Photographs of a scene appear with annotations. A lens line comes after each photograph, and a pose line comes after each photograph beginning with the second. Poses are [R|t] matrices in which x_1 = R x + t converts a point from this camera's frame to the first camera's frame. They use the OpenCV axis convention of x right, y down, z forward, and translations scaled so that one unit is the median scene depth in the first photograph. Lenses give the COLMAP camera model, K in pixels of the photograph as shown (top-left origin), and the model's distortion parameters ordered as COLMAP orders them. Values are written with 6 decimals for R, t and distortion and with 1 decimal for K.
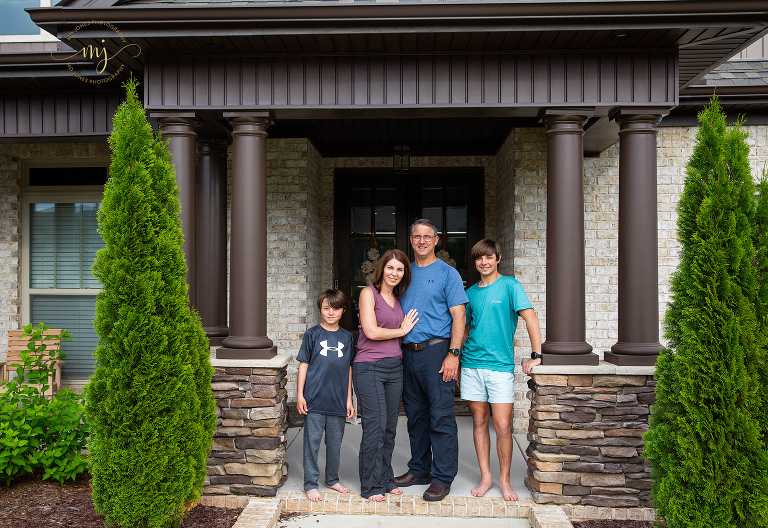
lens RADIAL K [[746.8, 0, 349.3], [0, 746.8, 278.9], [0, 0, 1]] dist [-0.012418, 0.022357]
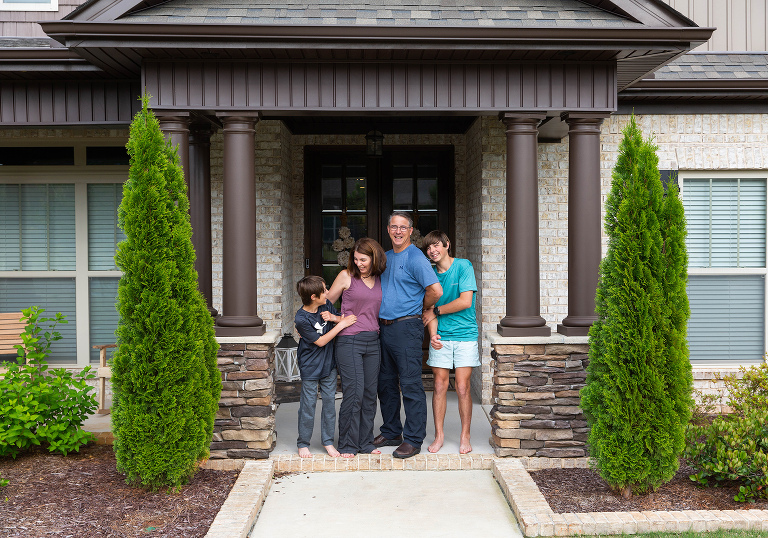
lens RADIAL K [[1001.8, 0, 384.0], [0, 1001.8, 269.0], [0, 0, 1]] dist [0.018214, 0.009907]
pose [[0.995061, -0.010805, 0.098673, -0.073691], [0.007997, 0.999553, 0.028803, -0.034827], [-0.098941, -0.027872, 0.994703, -0.514581]]
